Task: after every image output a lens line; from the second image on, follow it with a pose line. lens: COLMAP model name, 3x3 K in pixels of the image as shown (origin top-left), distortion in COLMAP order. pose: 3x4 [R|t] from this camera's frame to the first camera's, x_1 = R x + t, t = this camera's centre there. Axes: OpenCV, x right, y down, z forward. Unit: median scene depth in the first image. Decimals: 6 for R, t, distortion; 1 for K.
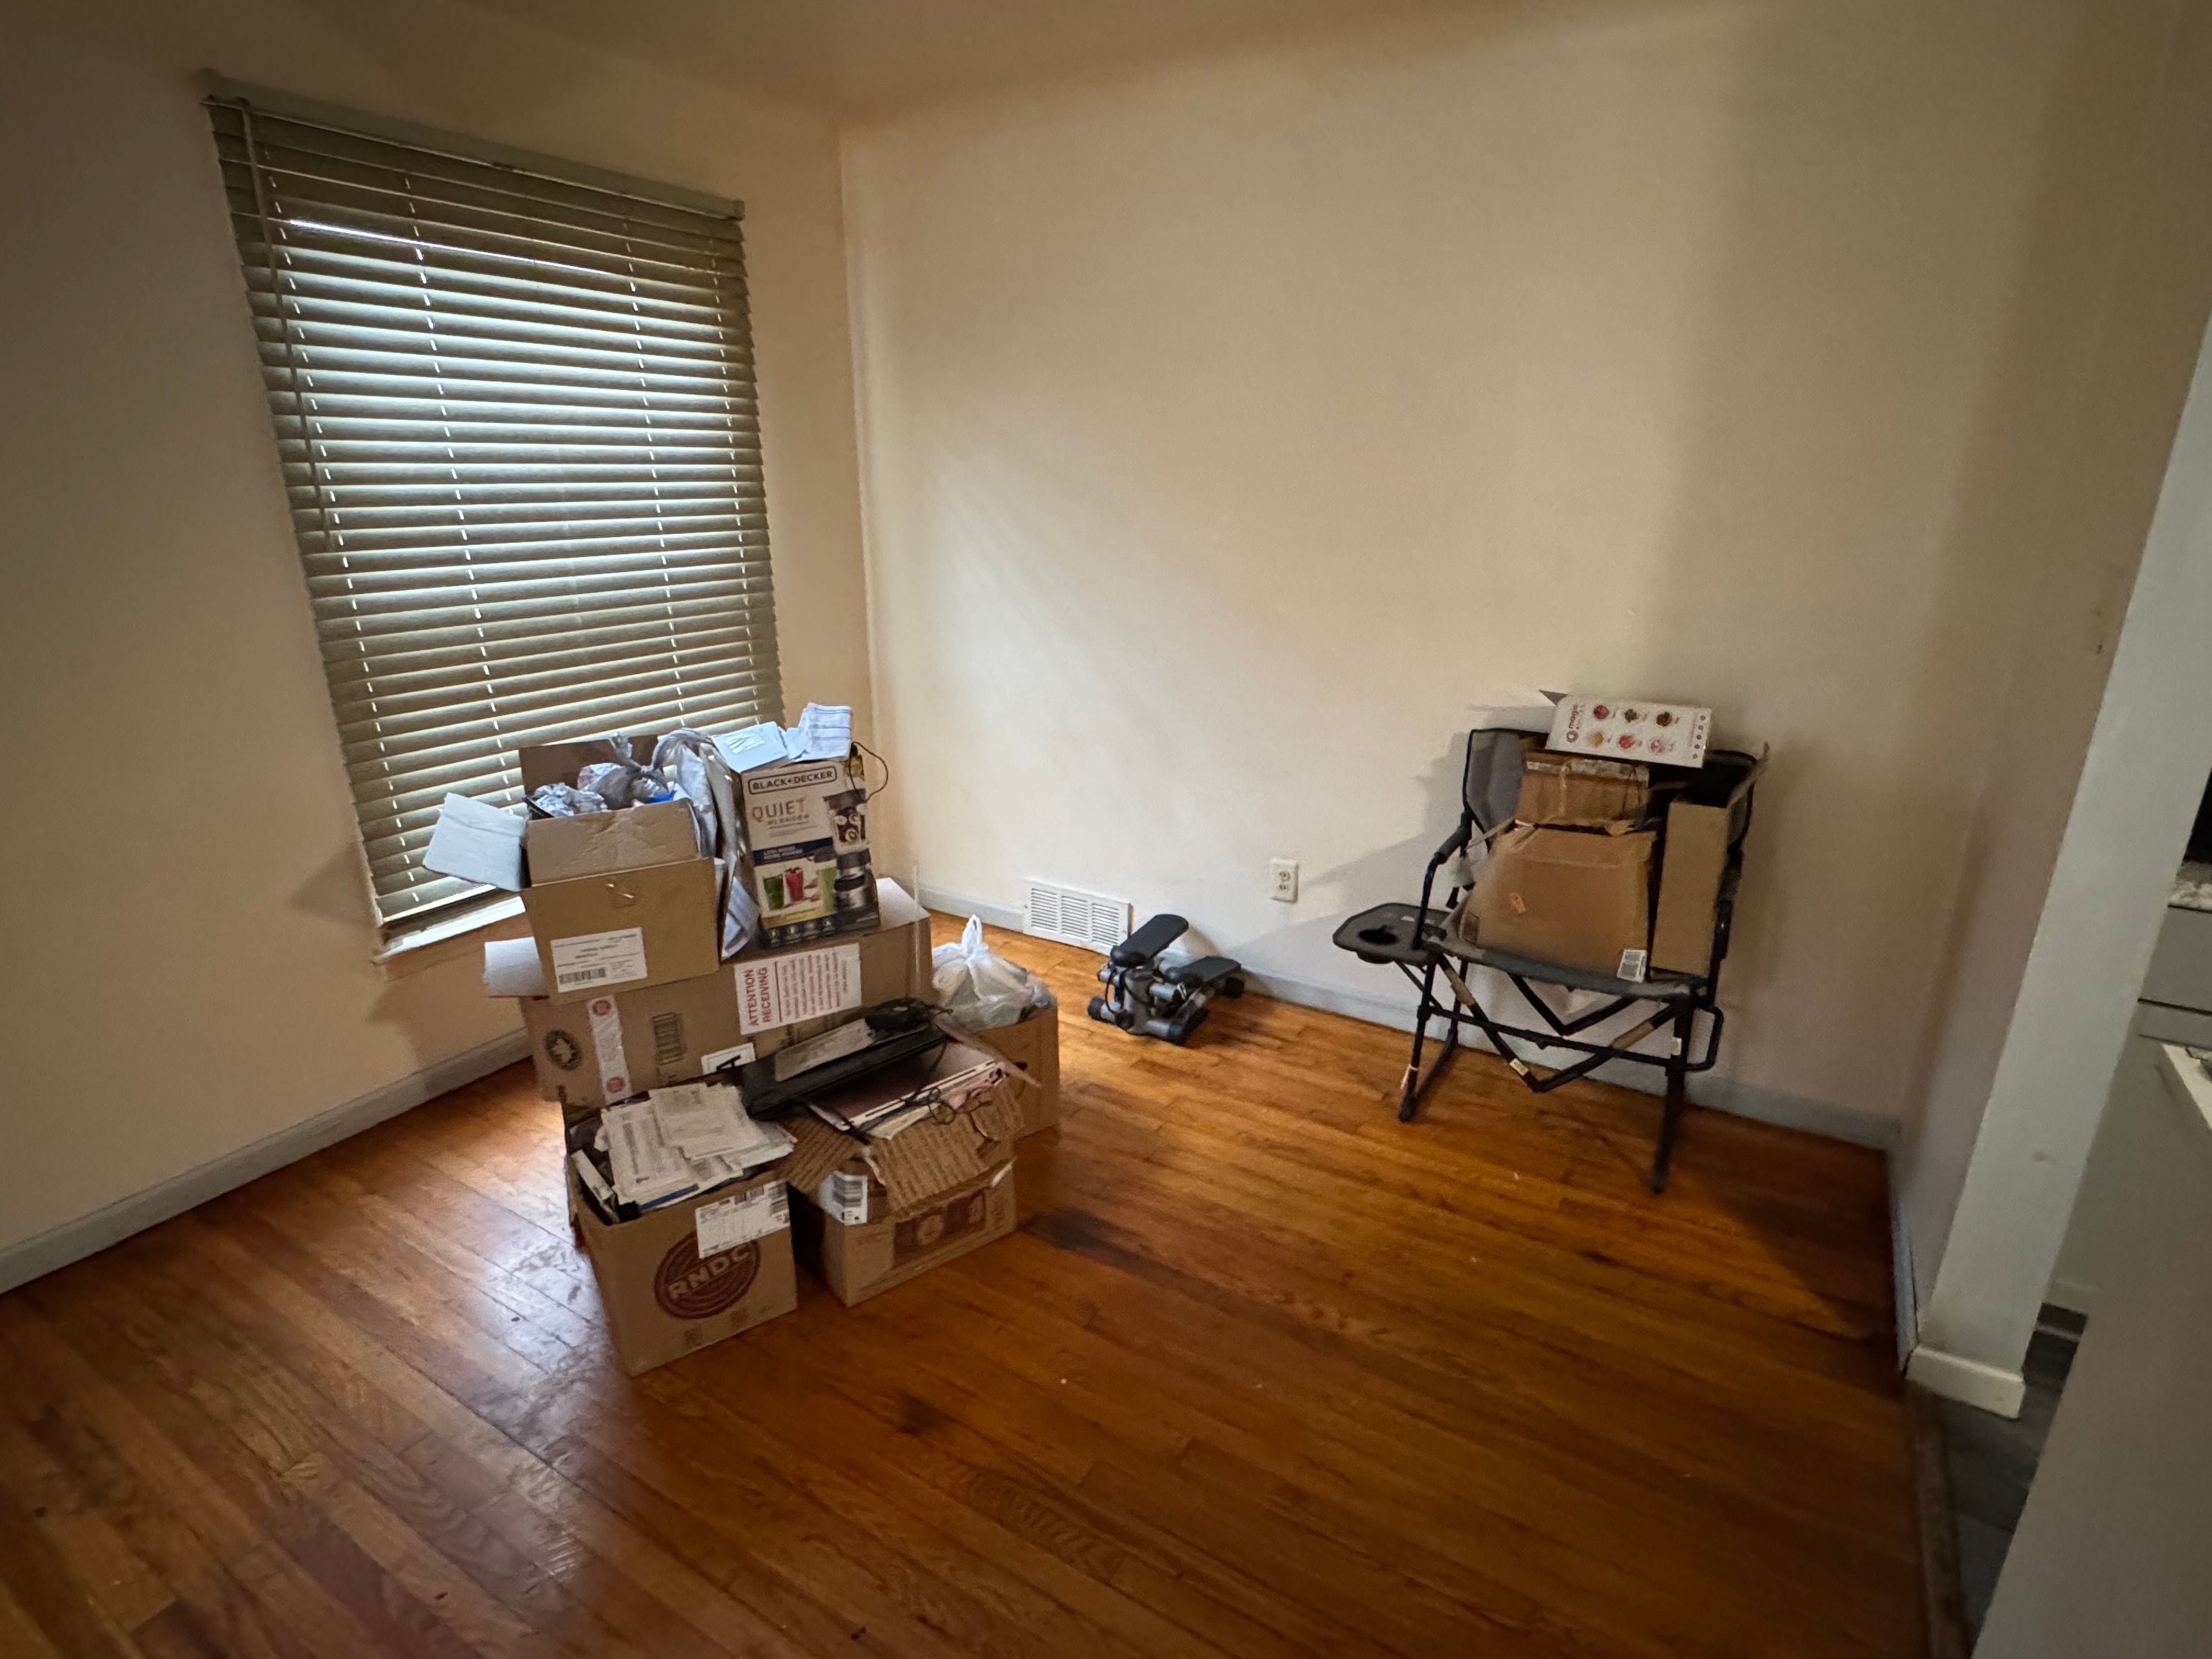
lens RADIAL K [[1134.0, 0, 1105.2], [0, 1134.0, 834.7], [0, 0, 1]] dist [-0.000677, -0.000339]
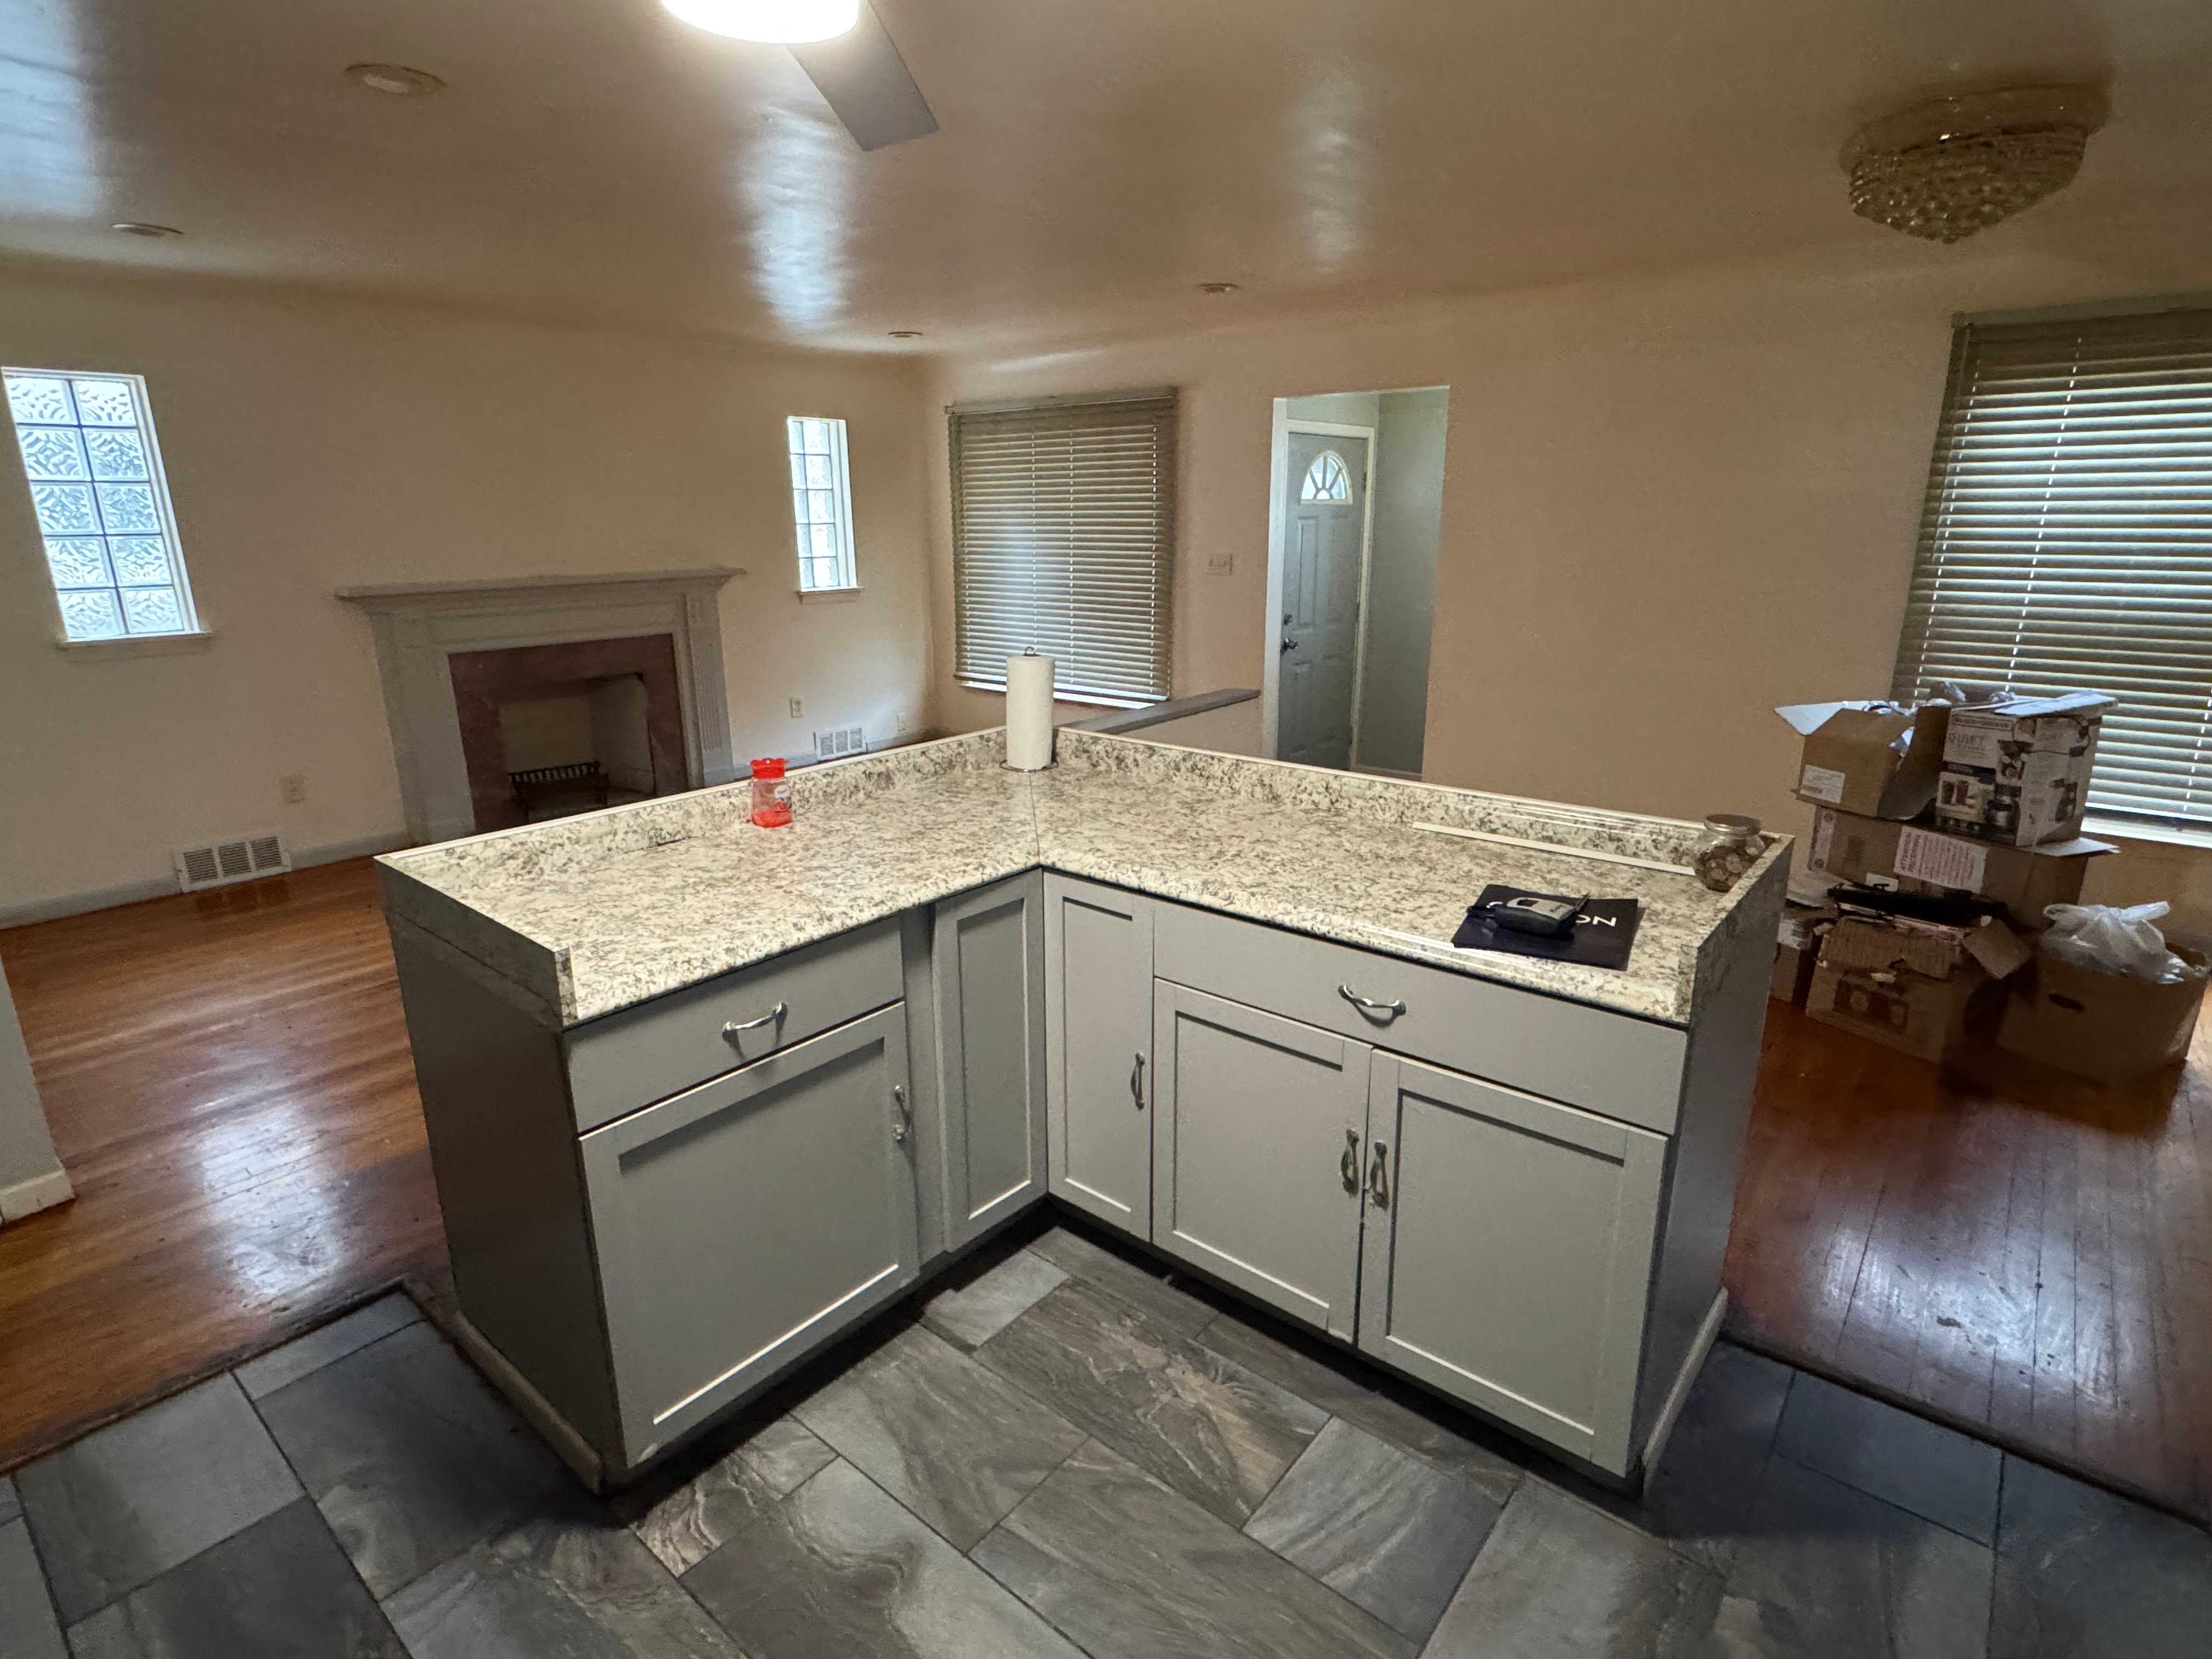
lens RADIAL K [[1134.0, 0, 1096.5], [0, 1134.0, 832.9], [0, 0, 1]] dist [-0.000677, -0.000339]
pose [[-0.145077, 0.266773, -0.952778, 1.302335], [-0.298686, 0.906231, 0.299220, -0.013923], [0.943260, 0.327991, -0.051792, 0.010953]]
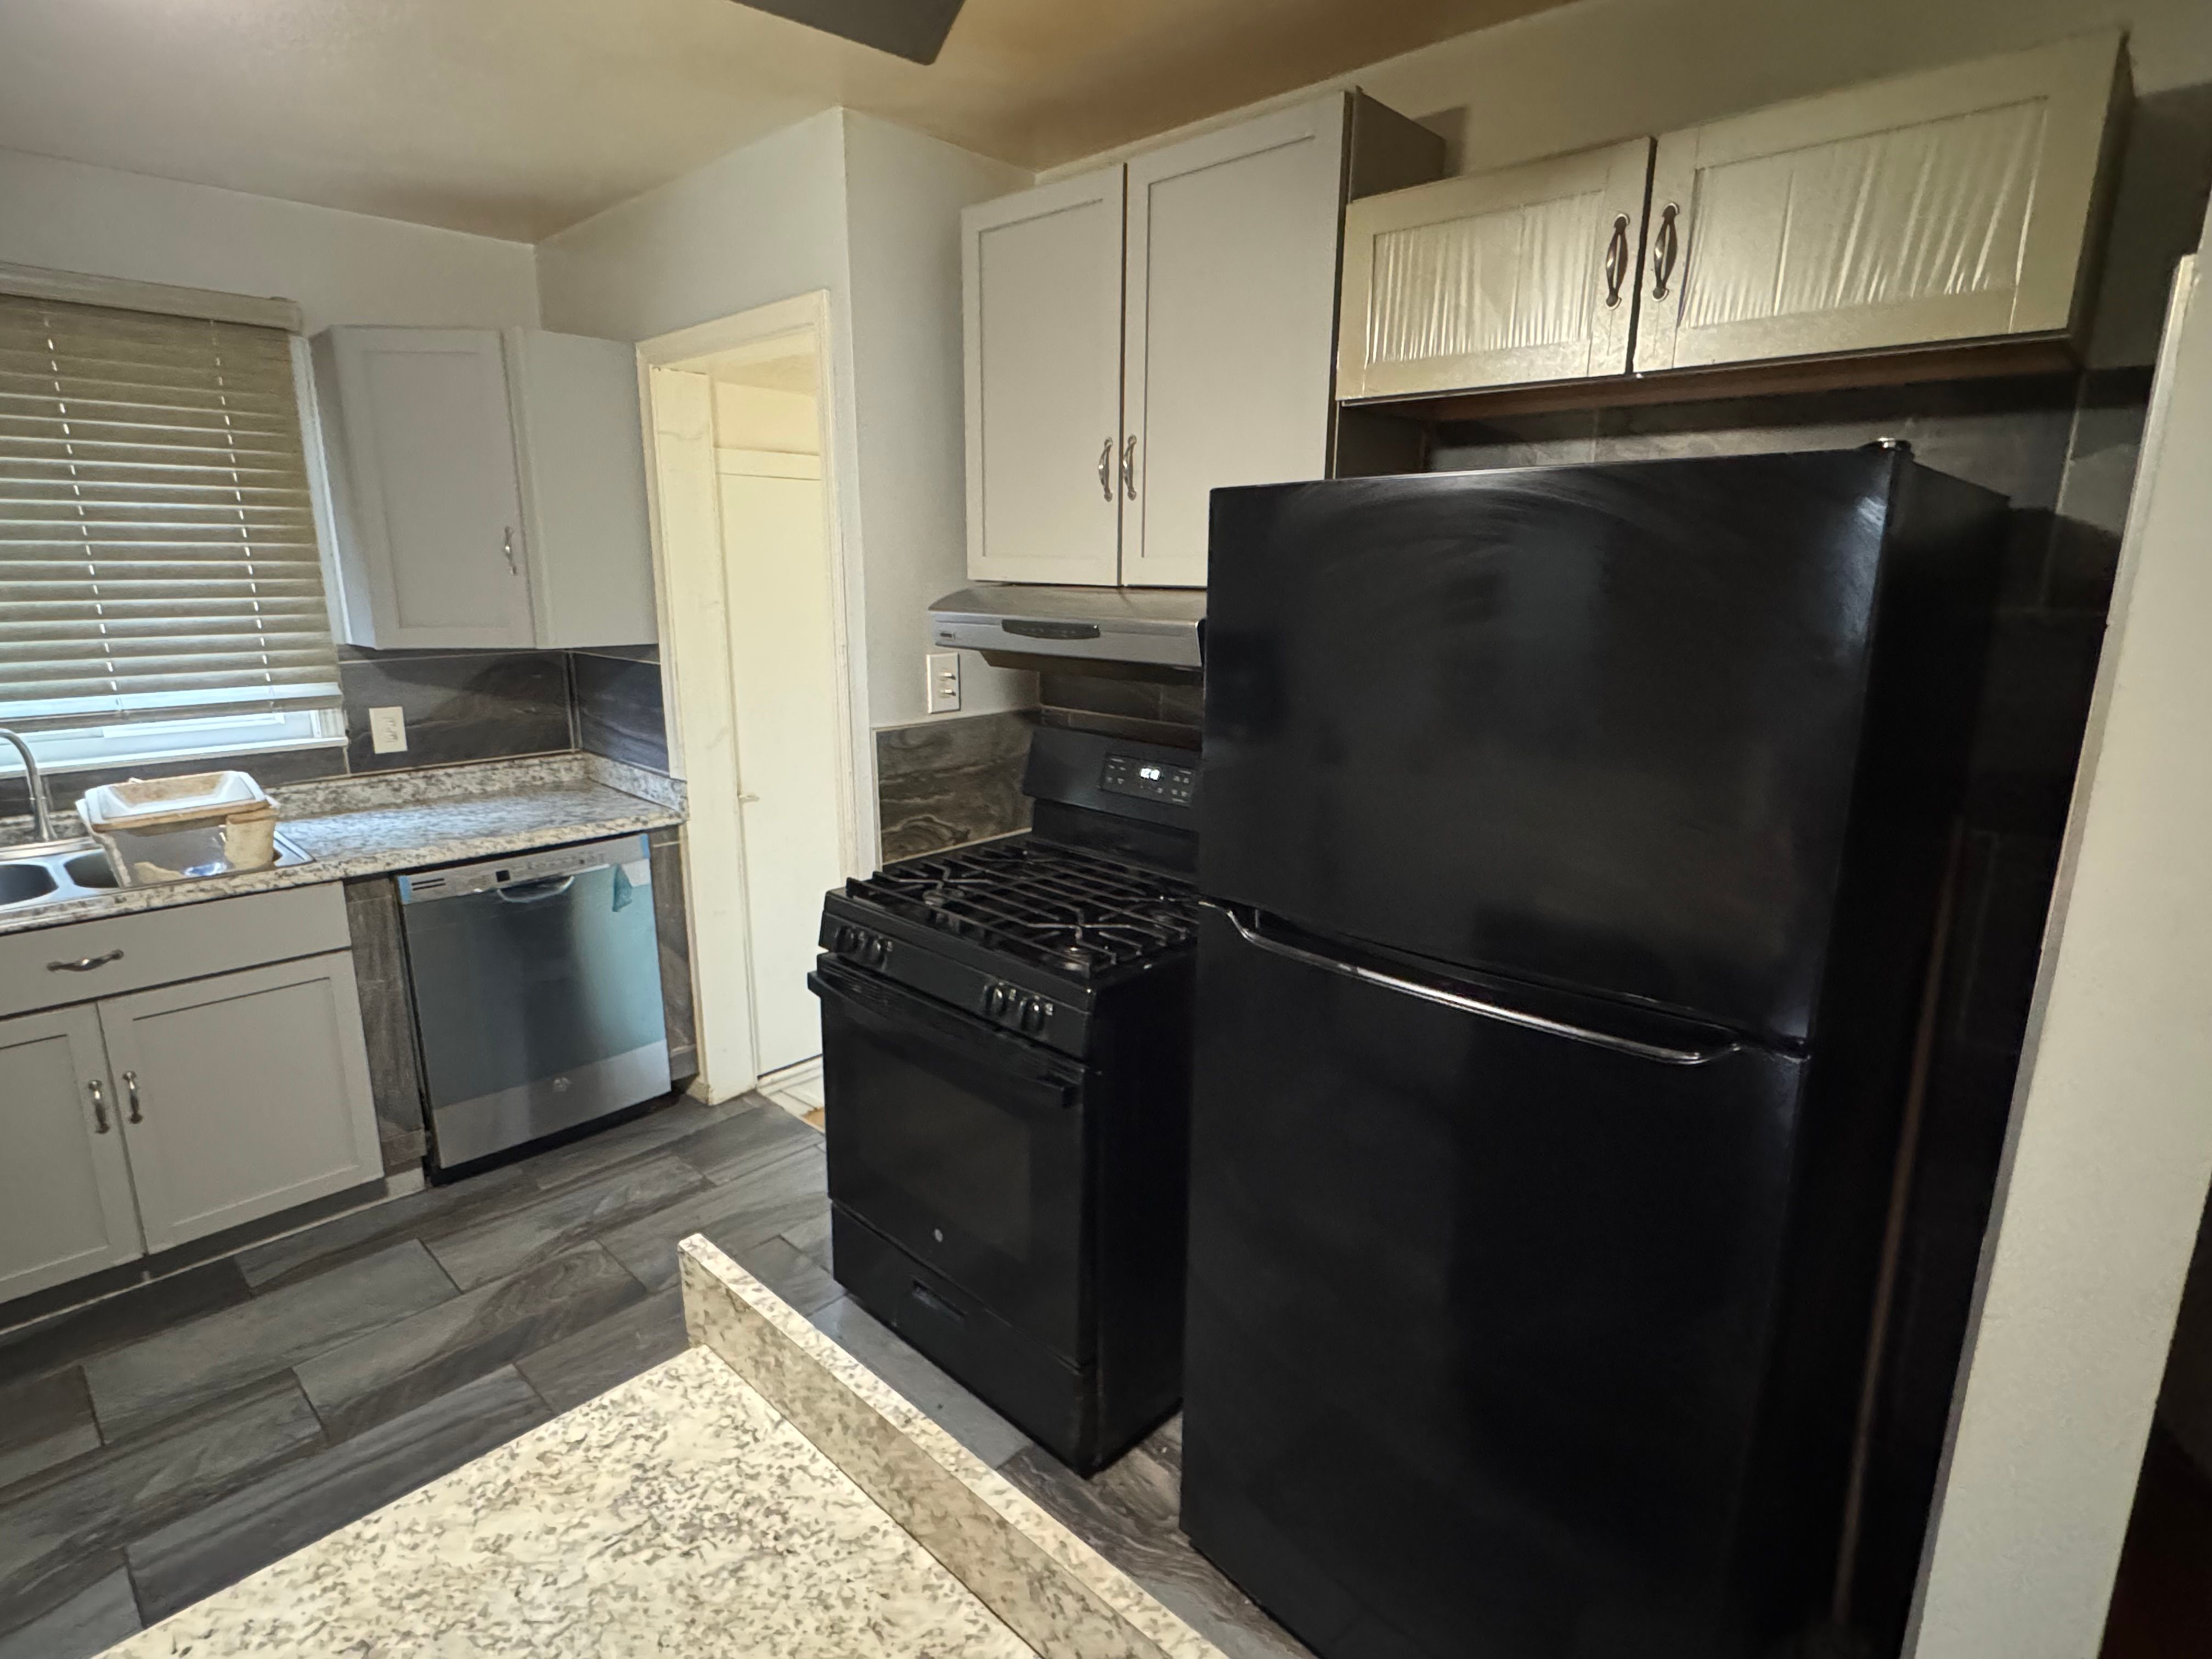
lens RADIAL K [[1134.0, 0, 1093.0], [0, 1134.0, 829.5], [0, 0, 1]] dist [-0.000677, -0.000339]
pose [[0.203943, -0.225650, 0.952623, 0.391861], [0.299280, 0.940860, 0.158792, 0.163473], [-0.932115, 0.252716, 0.259414, -0.591964]]
